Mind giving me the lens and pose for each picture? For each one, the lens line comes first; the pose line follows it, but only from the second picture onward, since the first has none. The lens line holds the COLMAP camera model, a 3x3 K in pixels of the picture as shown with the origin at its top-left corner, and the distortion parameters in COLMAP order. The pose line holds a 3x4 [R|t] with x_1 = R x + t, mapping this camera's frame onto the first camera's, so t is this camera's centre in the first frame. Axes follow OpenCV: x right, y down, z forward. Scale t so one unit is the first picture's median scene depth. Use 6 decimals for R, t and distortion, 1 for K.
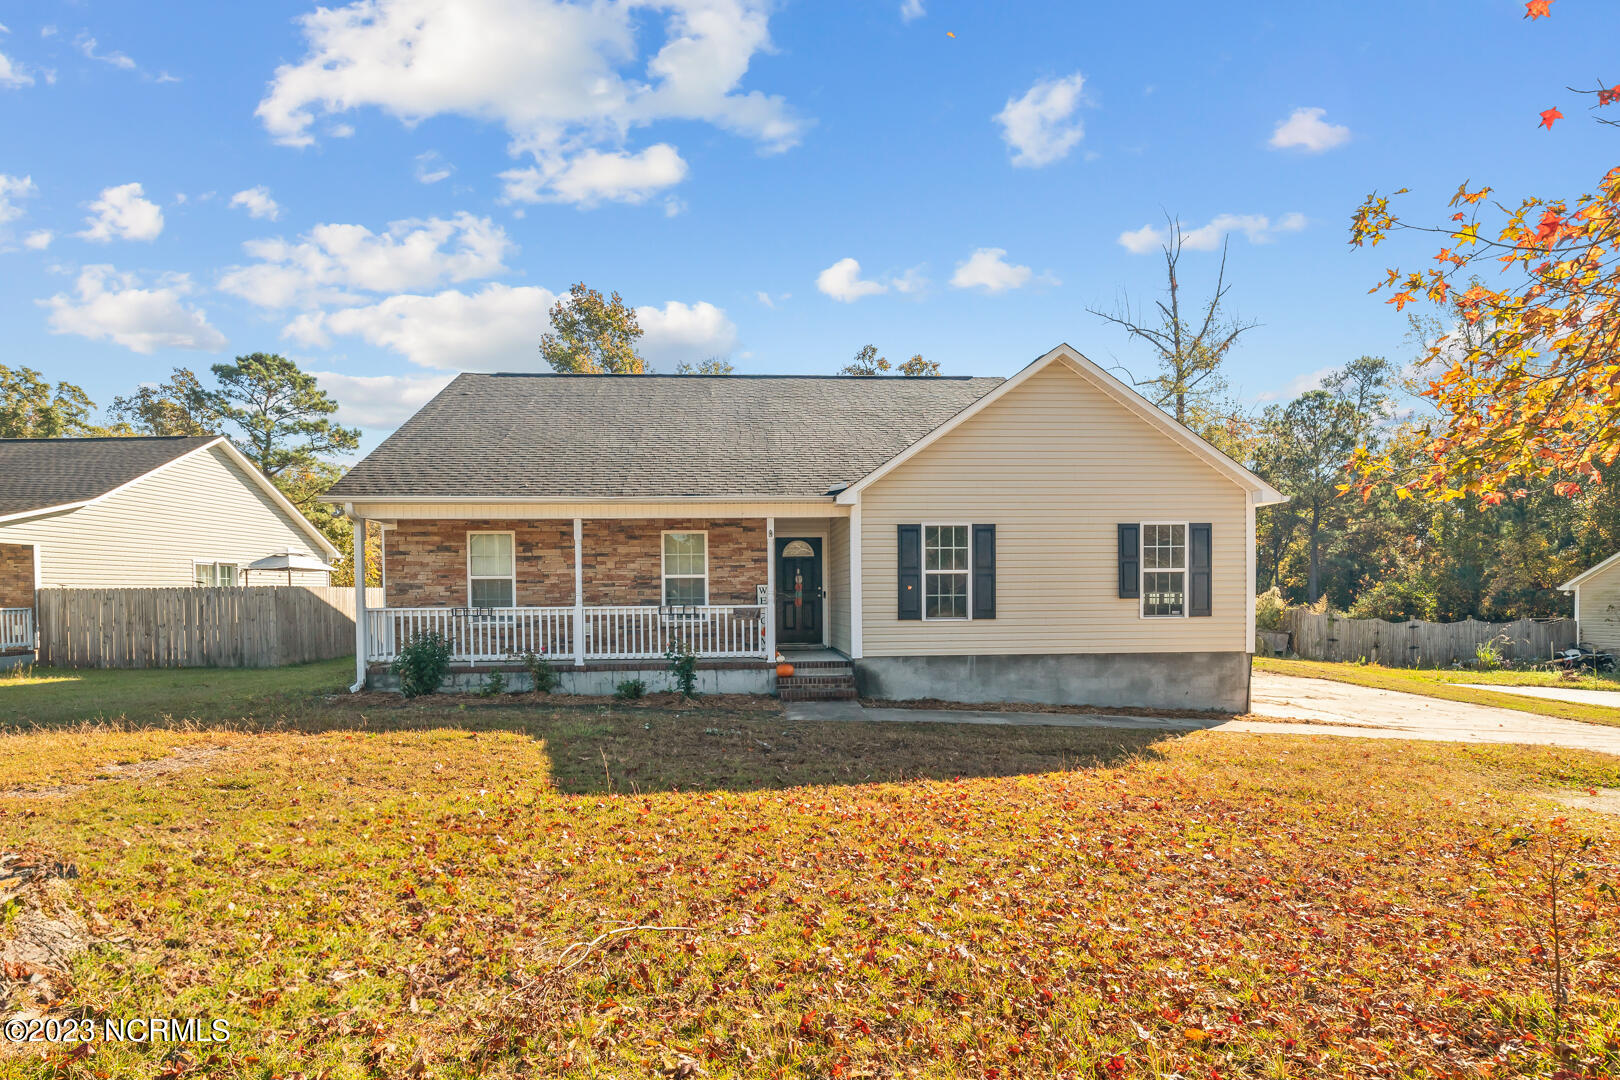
lens RADIAL K [[794.7, 0, 783.4], [0, 794.7, 611.3], [0, 0, 1]] dist [-0.002634, -0.001248]
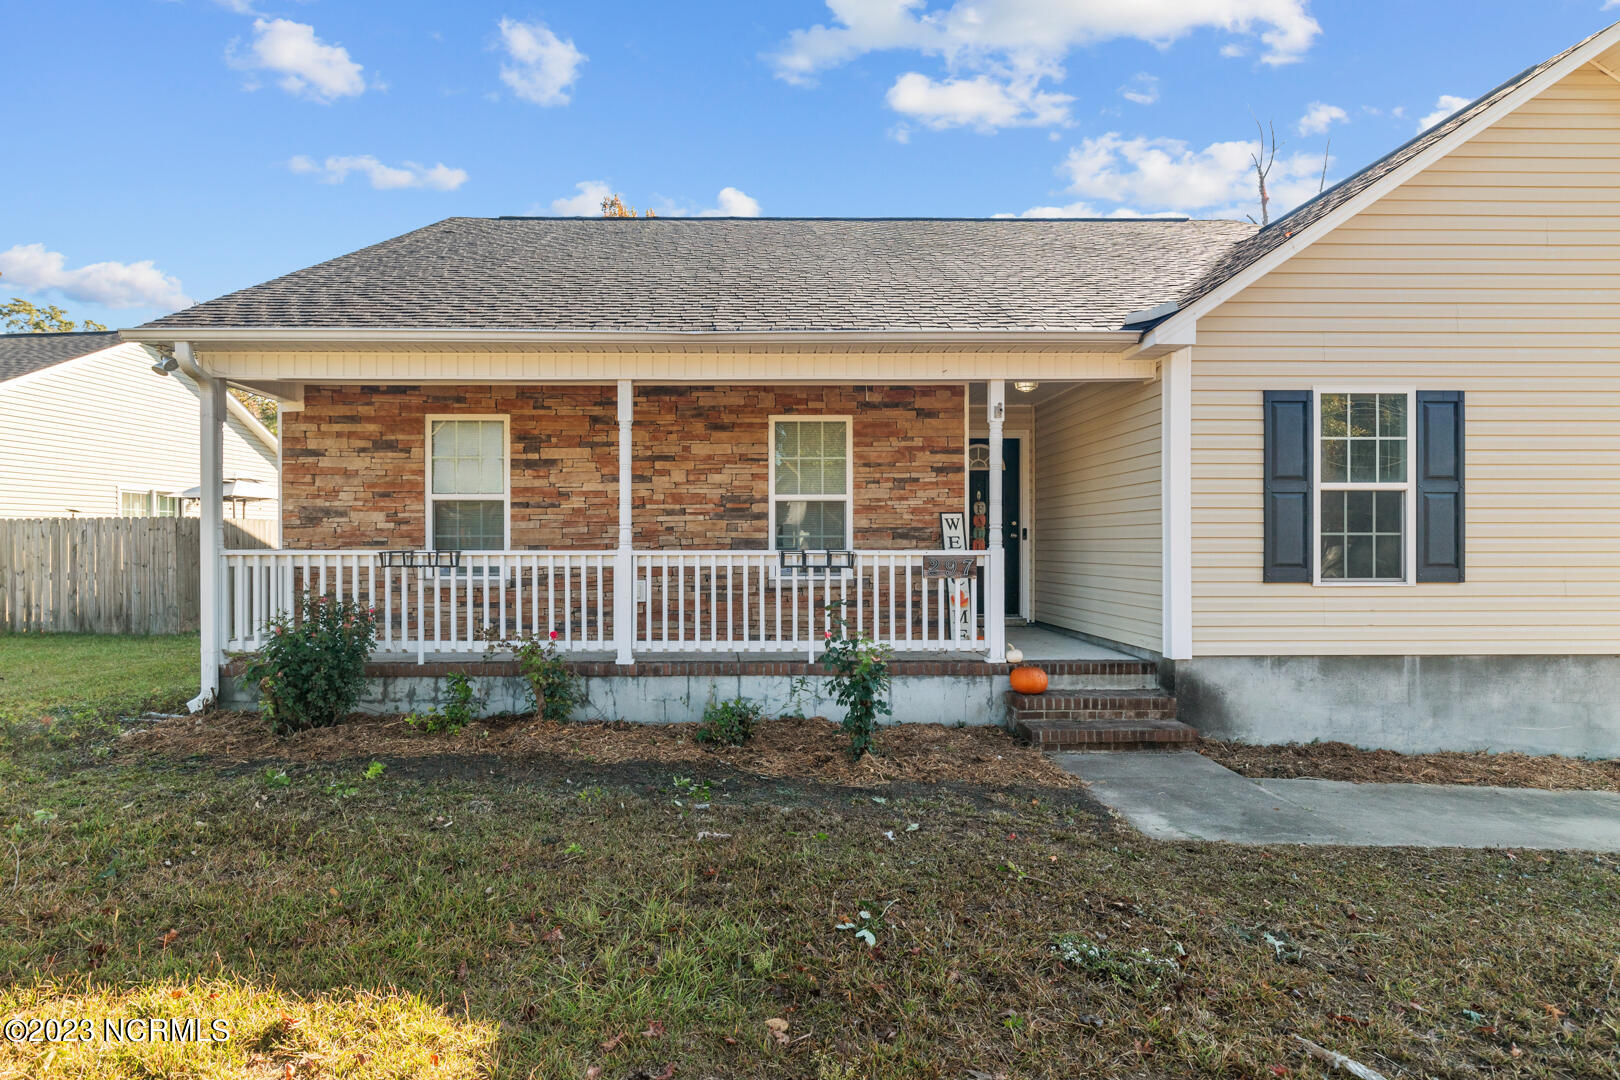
lens RADIAL K [[861.2, 0, 790.5], [0, 861.2, 543.7], [0, 0, 1]] dist [-0.004173, -0.002177]
pose [[0.999283, 0.007910, -0.037035, -0.118322], [-0.008515, 0.999832, -0.016214, -0.001816], [0.036901, 0.016518, 0.999182, 0.406605]]
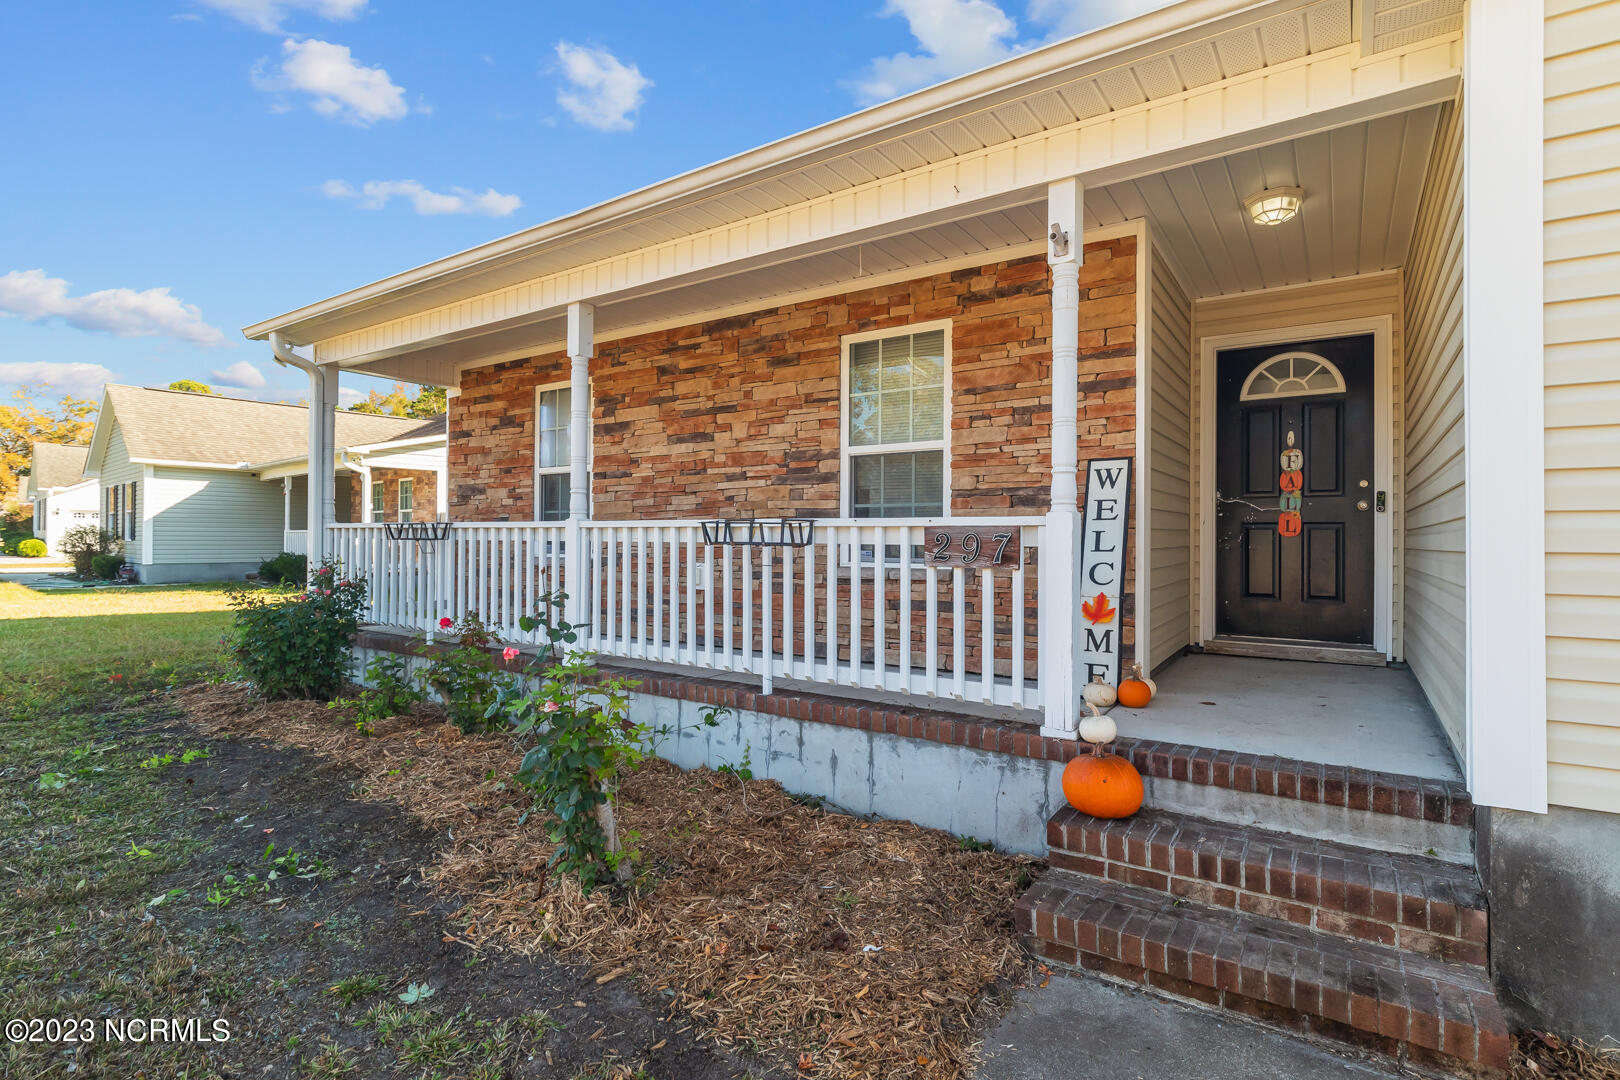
lens RADIAL K [[794.7, 0, 766.2], [0, 794.7, 535.5], [0, 0, 1]] dist [-0.002634, -0.001248]
pose [[0.787176, 0.011786, -0.616615, 0.063852], [-0.023024, 0.999682, -0.010286, 0.003339], [0.616298, 0.022294, 0.787197, 0.679411]]
